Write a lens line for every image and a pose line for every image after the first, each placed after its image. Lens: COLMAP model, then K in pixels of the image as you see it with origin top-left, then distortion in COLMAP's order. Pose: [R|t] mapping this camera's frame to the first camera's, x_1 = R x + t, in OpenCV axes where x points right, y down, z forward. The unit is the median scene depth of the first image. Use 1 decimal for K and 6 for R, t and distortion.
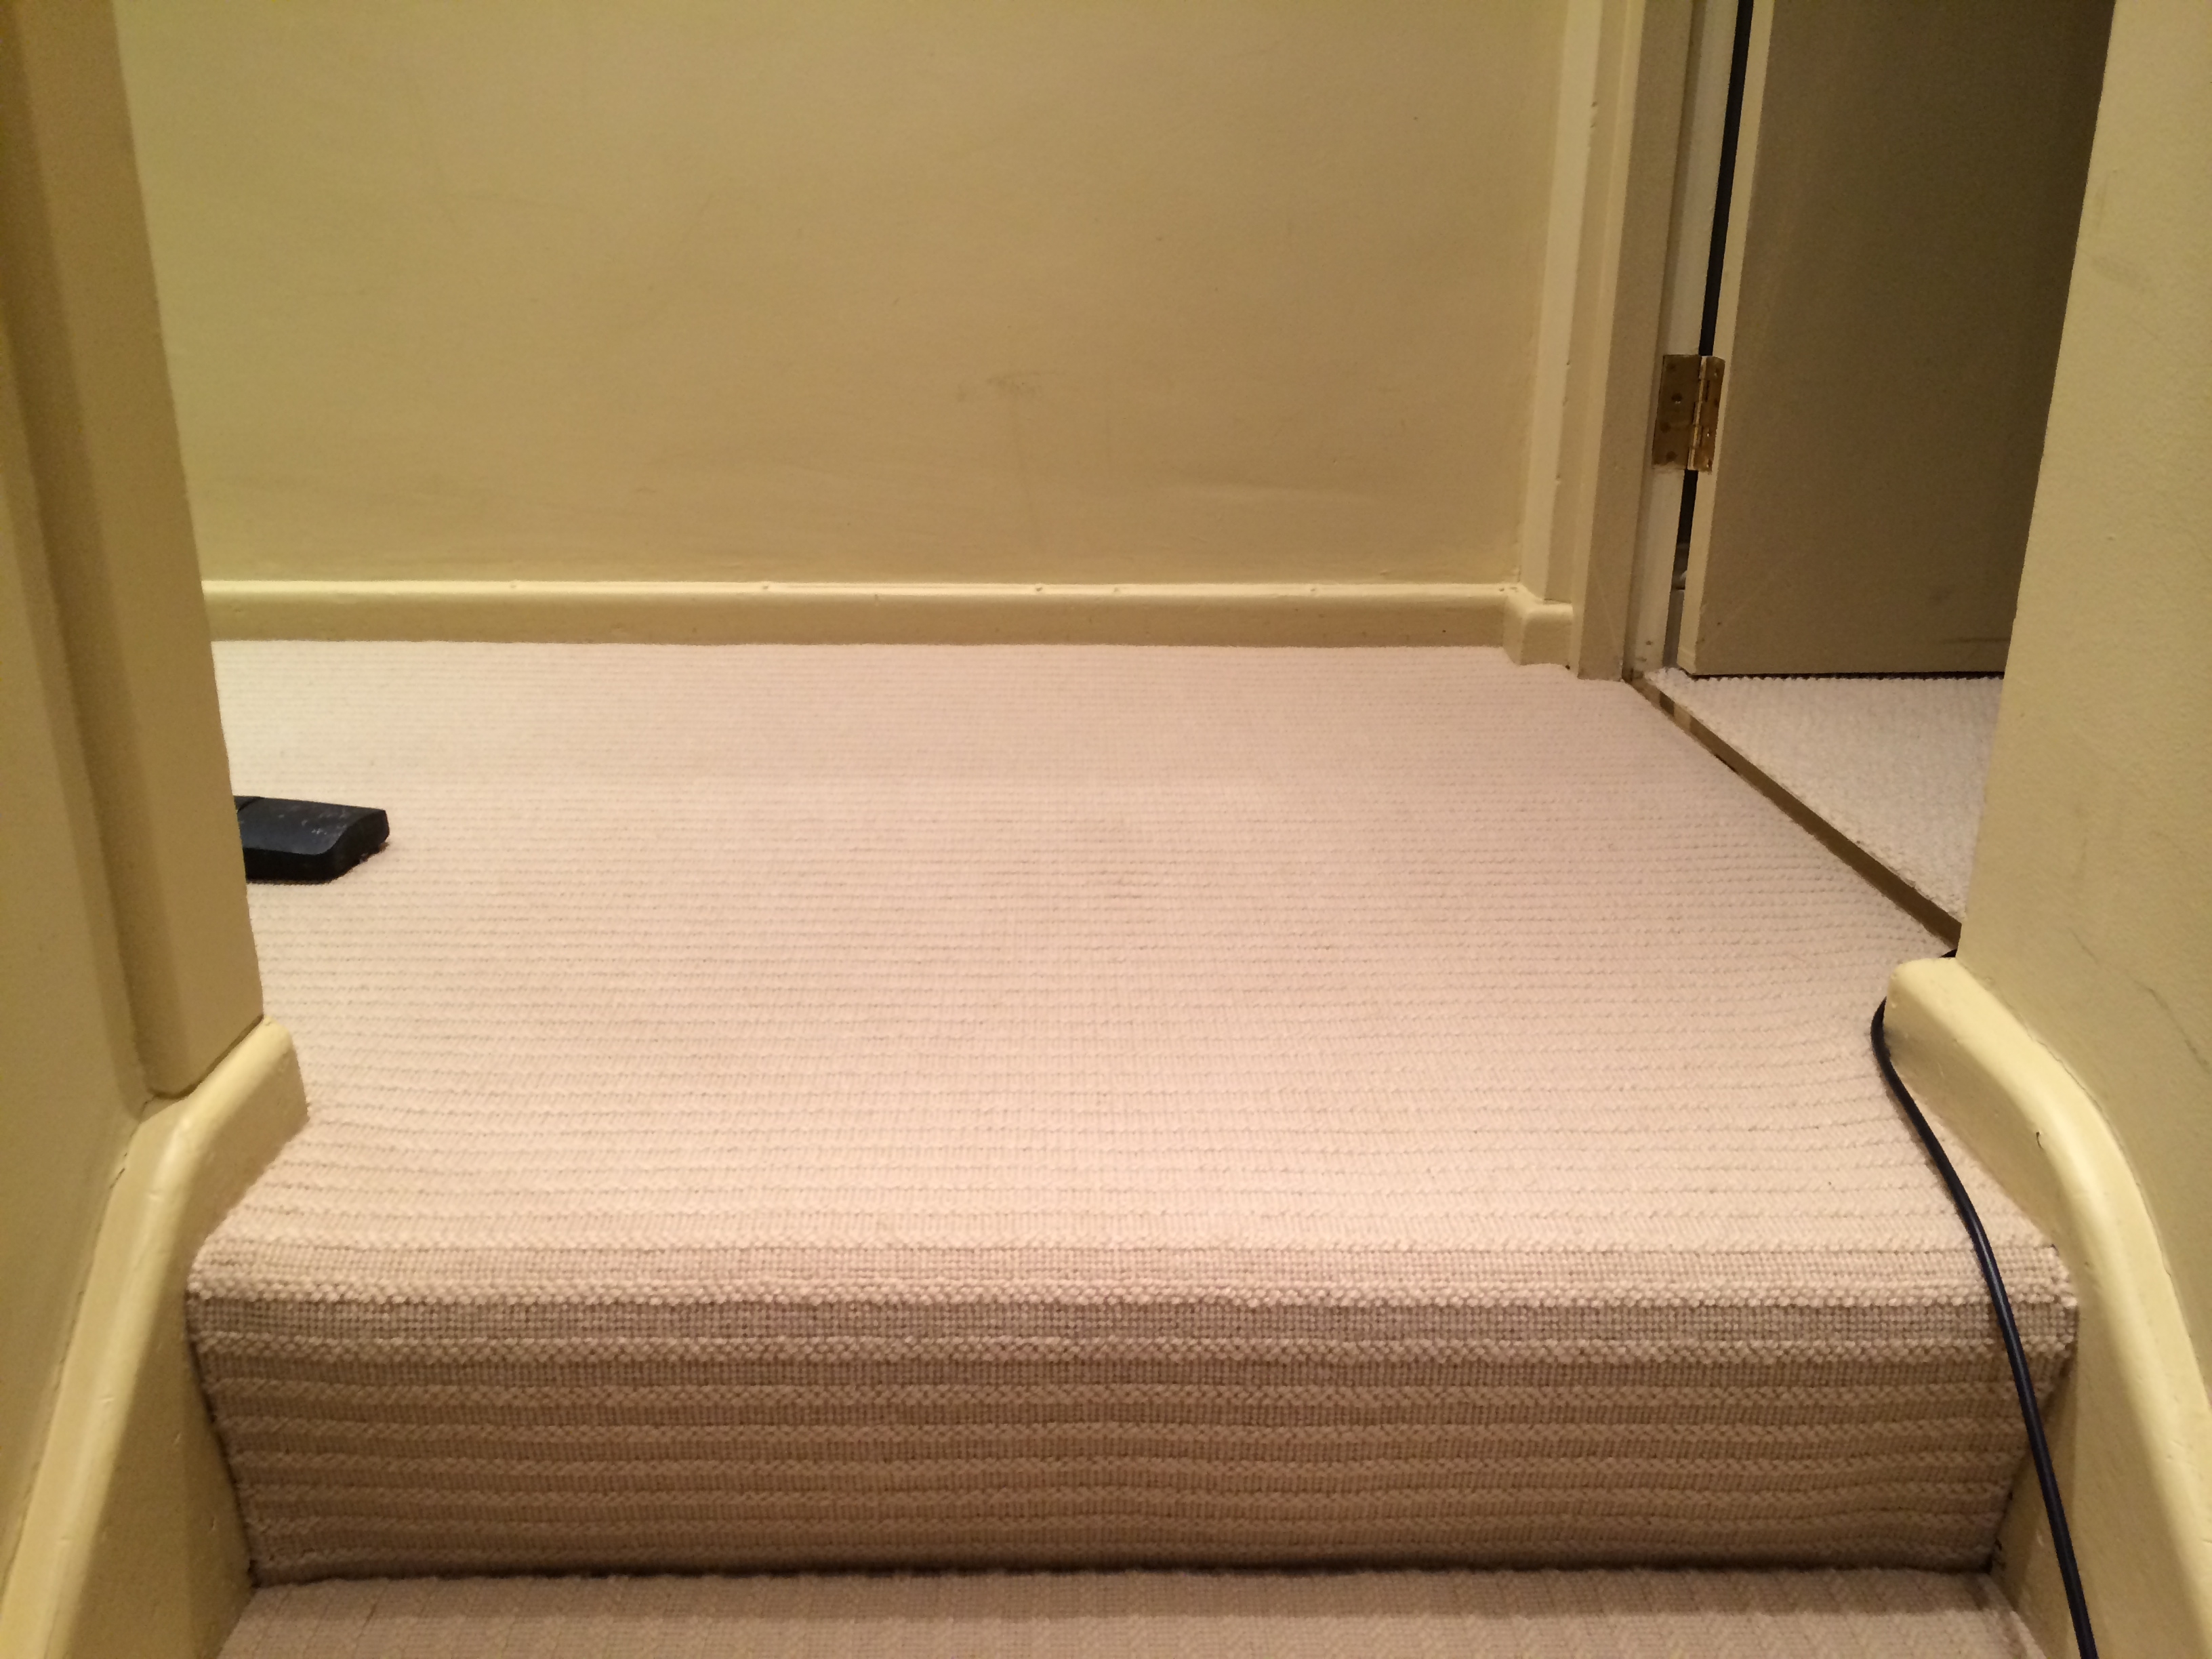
lens RADIAL K [[1931.3, 0, 1108.7], [0, 1931.3, 785.4], [0, 0, 1]] dist [0.082644, -0.101431]
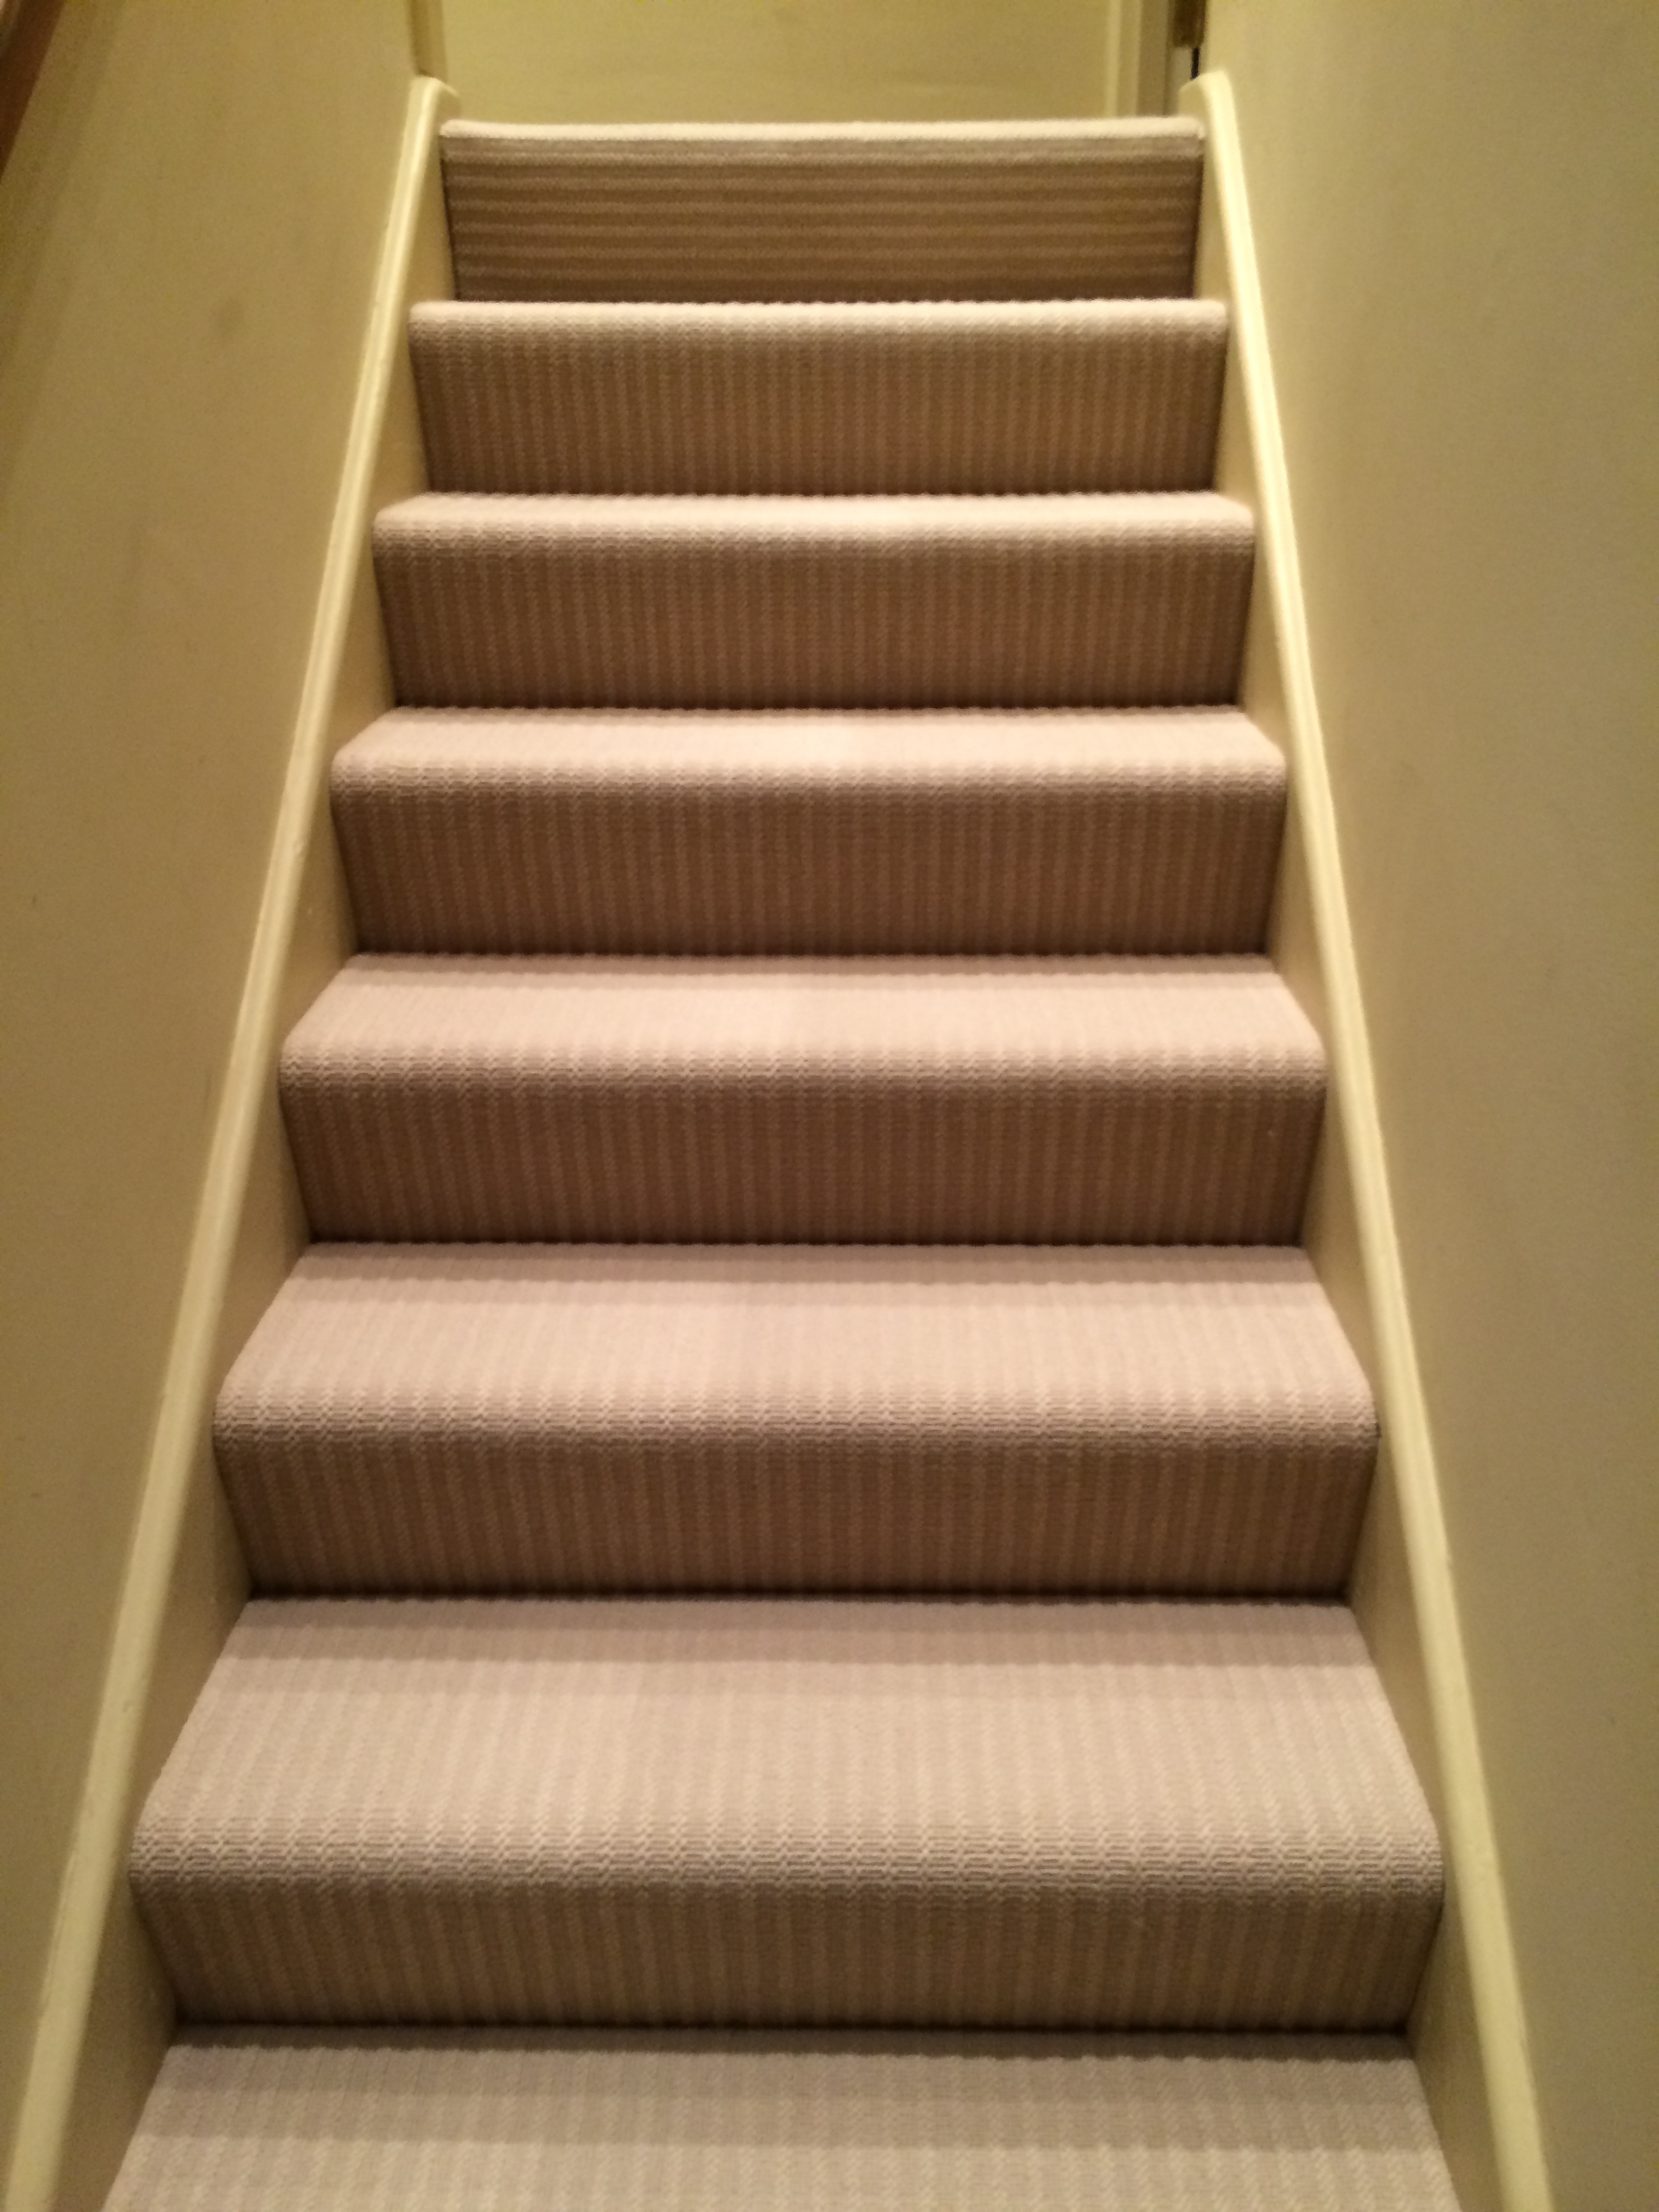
lens RADIAL K [[1931.3, 0, 831.9], [0, 1931.3, 1108.1], [0, 0, 1]] dist [0.082644, -0.101431]
pose [[0.998929, 0.002783, -0.046178, 0.145000], [0.000387, 0.997651, 0.068499, 1.286356], [0.046260, -0.068443, 0.996582, -1.513580]]
